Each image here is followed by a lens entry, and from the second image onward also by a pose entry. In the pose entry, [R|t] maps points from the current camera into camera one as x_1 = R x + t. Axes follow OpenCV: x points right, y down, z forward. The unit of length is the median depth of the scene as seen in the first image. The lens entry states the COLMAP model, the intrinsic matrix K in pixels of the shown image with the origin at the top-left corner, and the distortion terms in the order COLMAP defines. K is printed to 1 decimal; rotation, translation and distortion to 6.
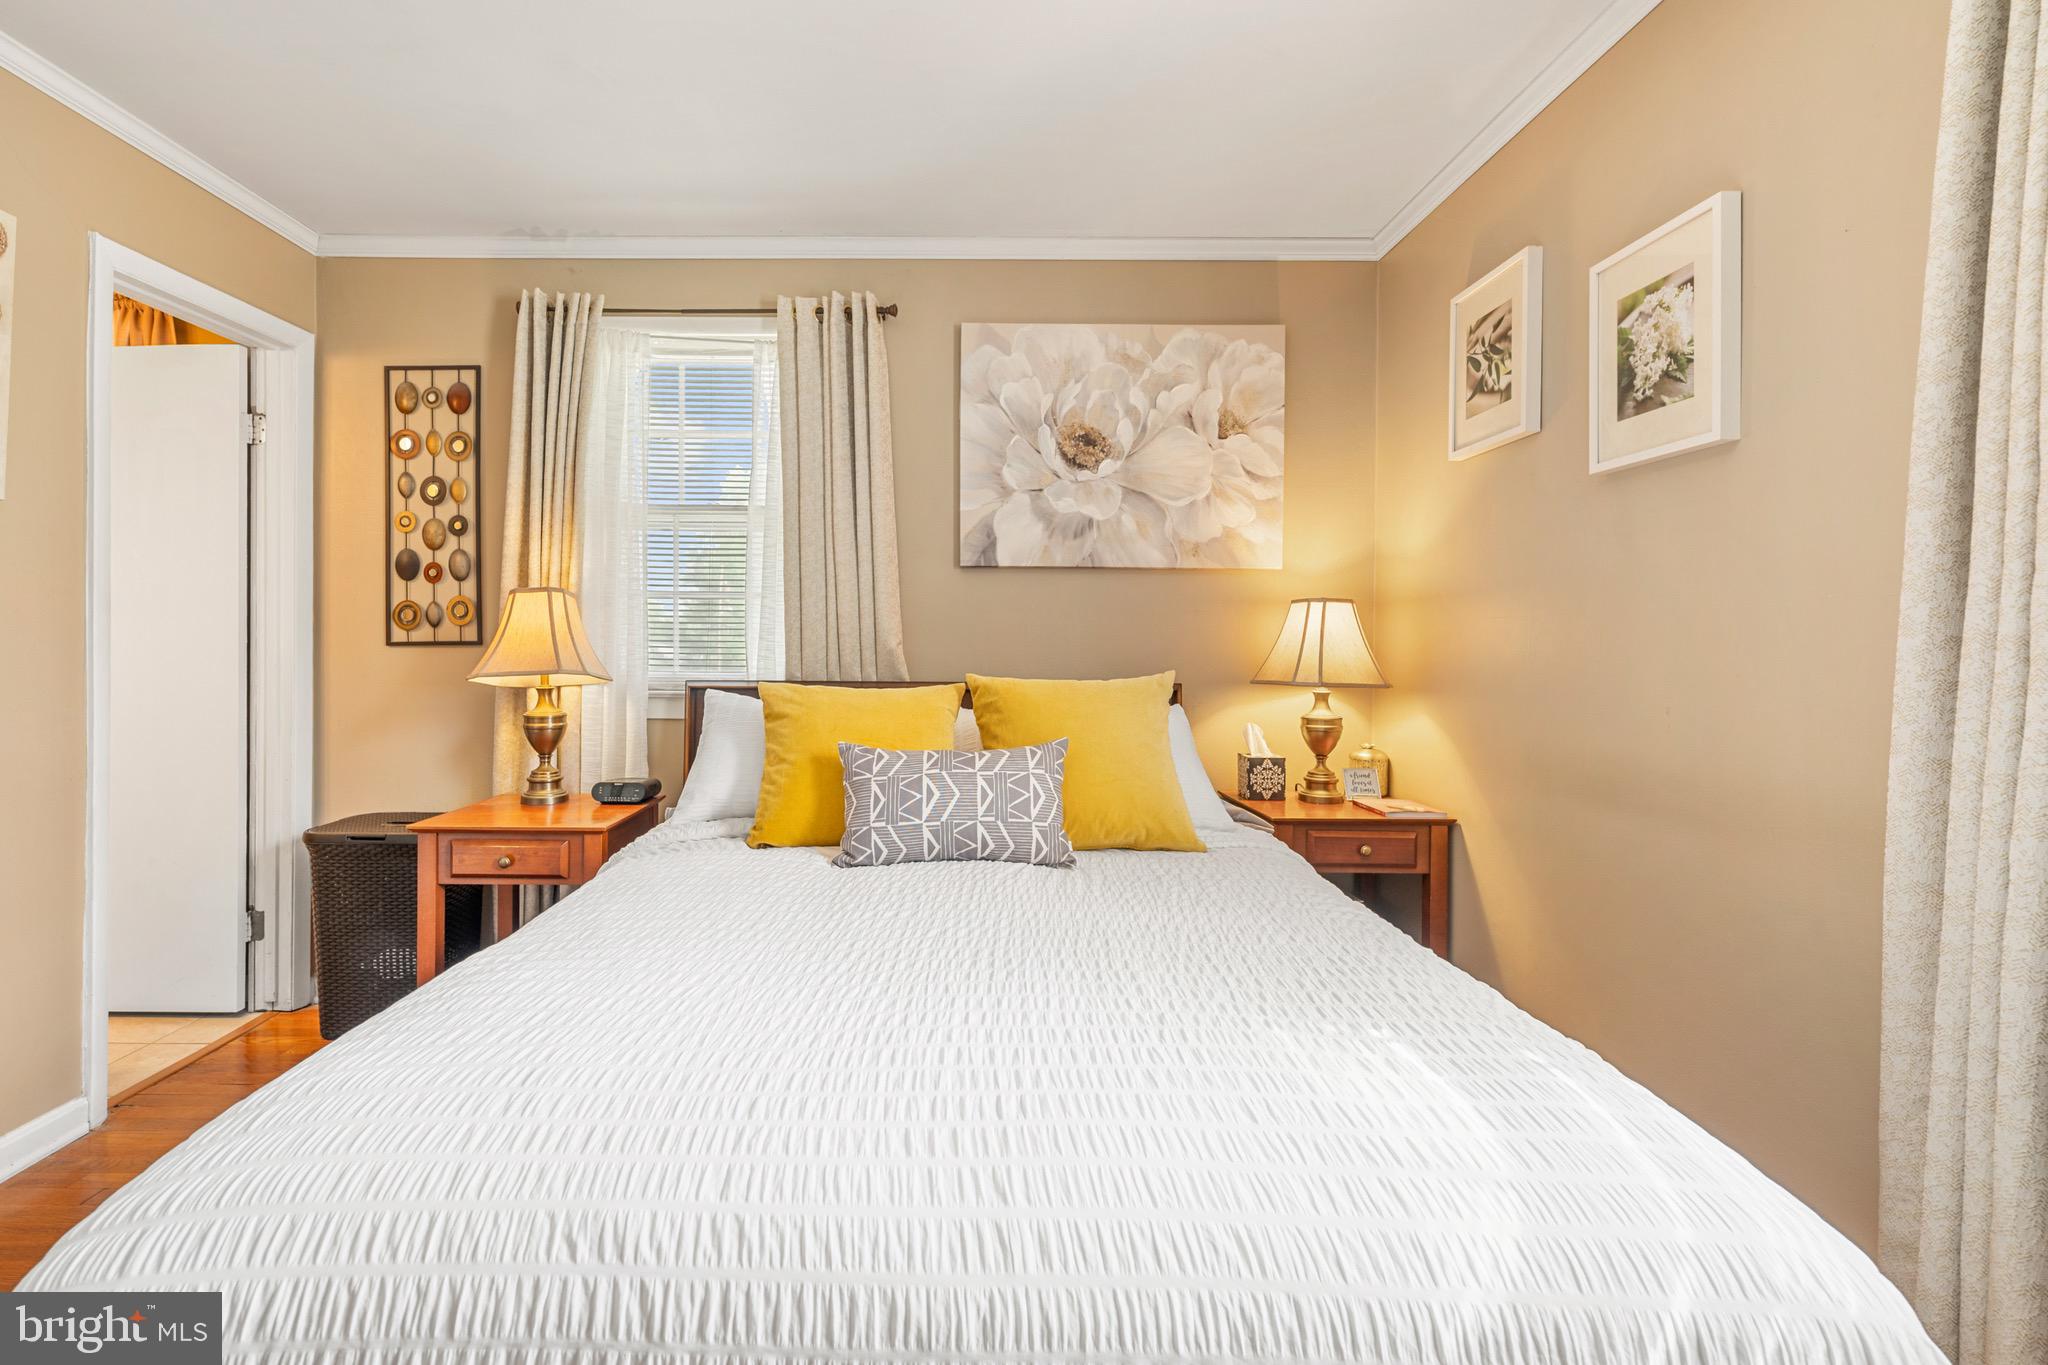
lens RADIAL K [[922.3, 0, 1019.6], [0, 922.3, 662.4], [0, 0, 1]] dist [0.001057, -0.000016]
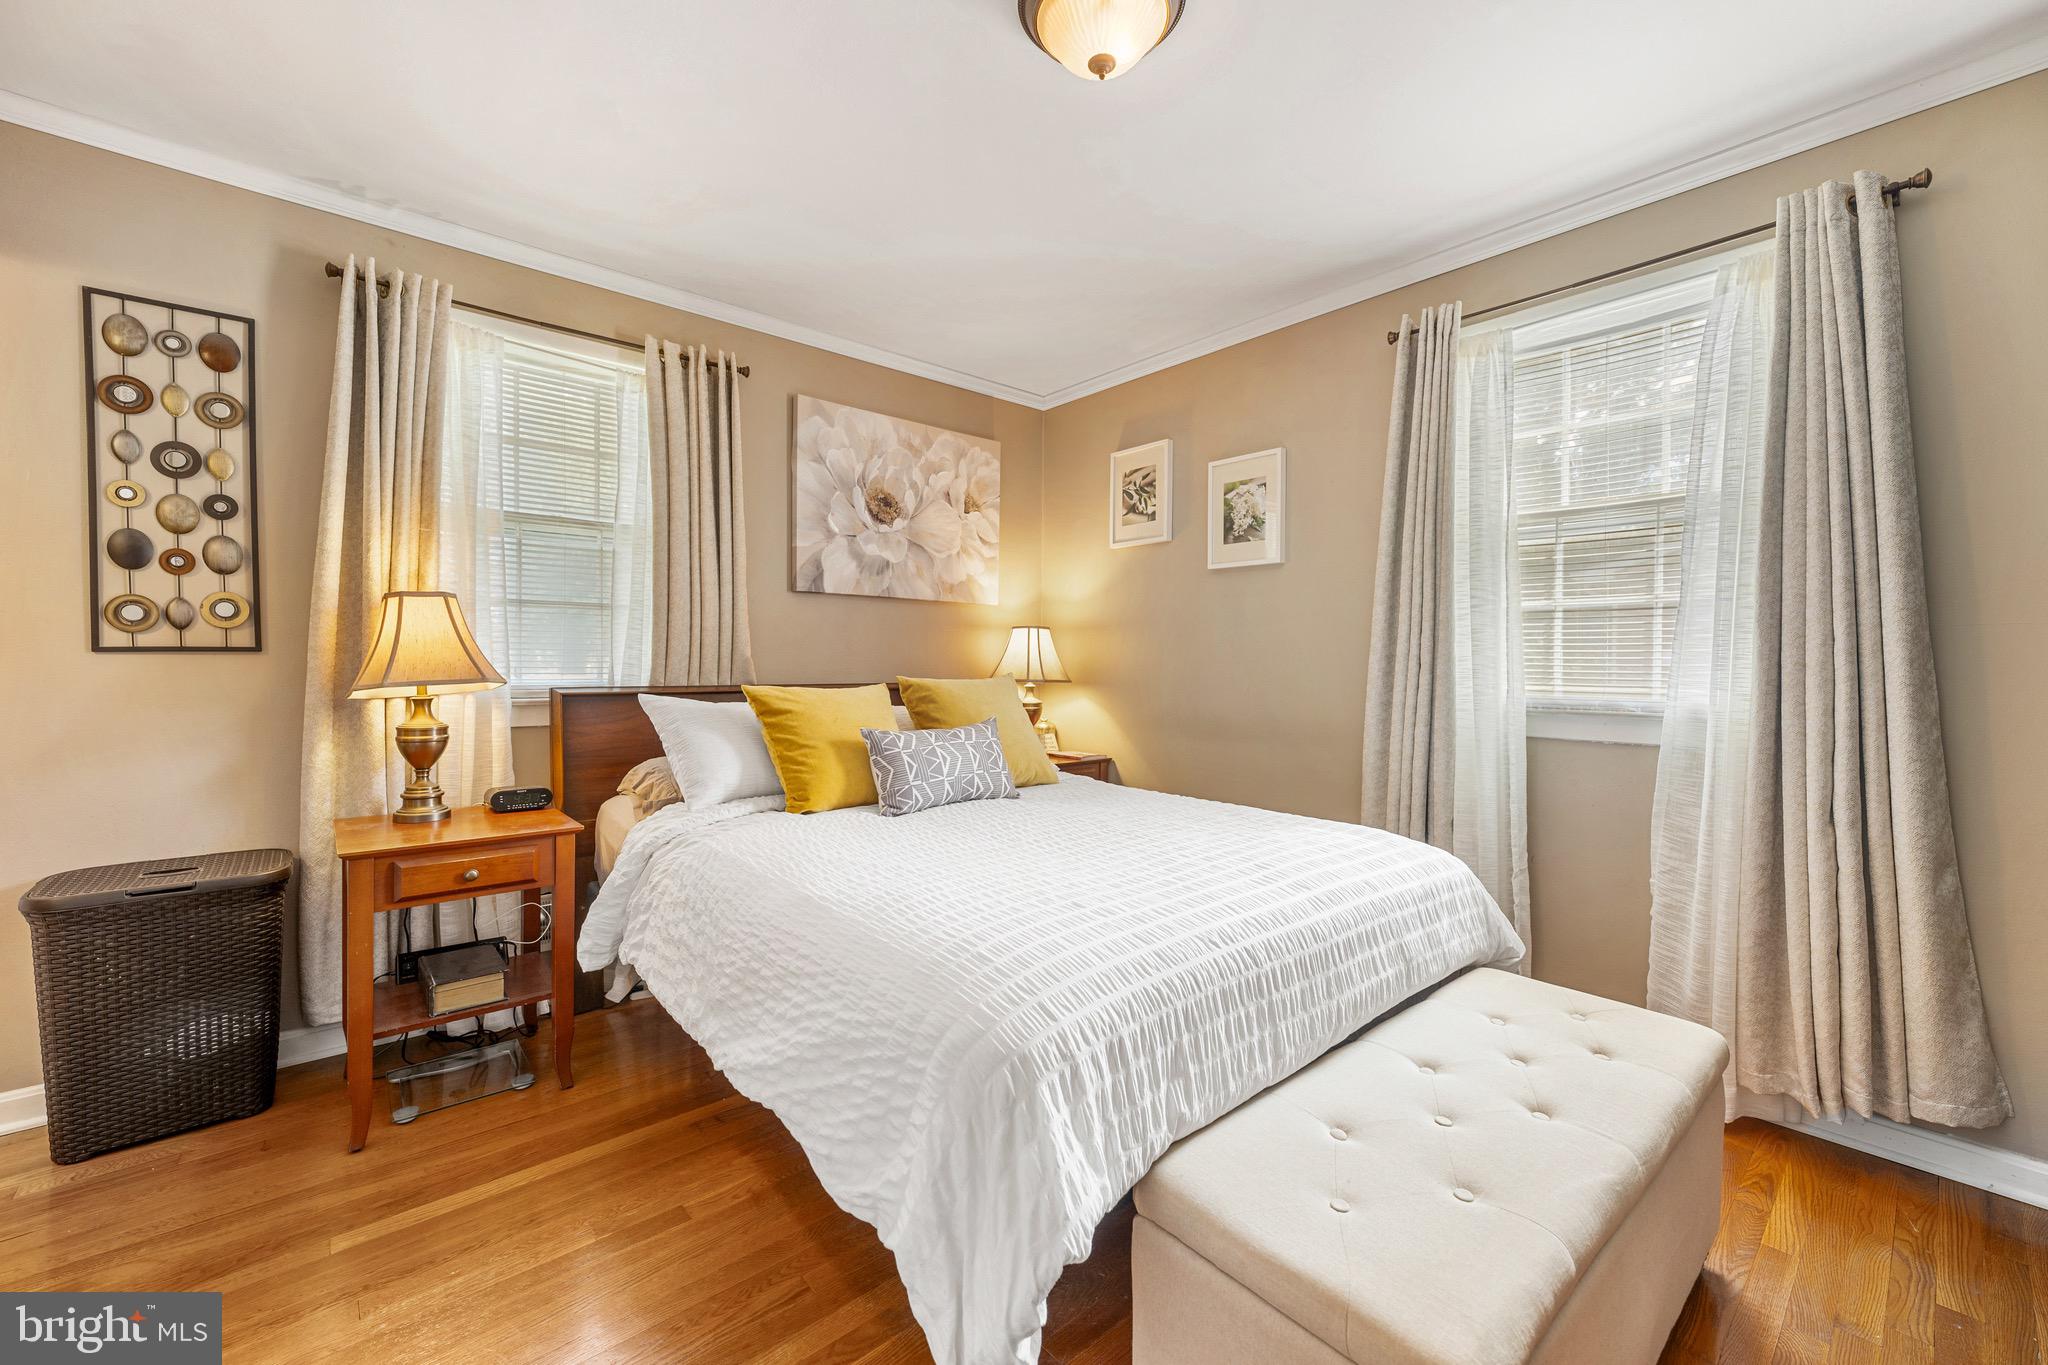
lens RADIAL K [[823.9, 0, 1021.8], [0, 823.9, 686.3], [0, 0, 1]] dist [0.001209, 0.000141]
pose [[0.751118, -0.019899, 0.659868, -0.574251], [0.007013, 0.999730, 0.022165, 0.001060], [-0.660131, -0.012021, 0.751054, -0.032334]]
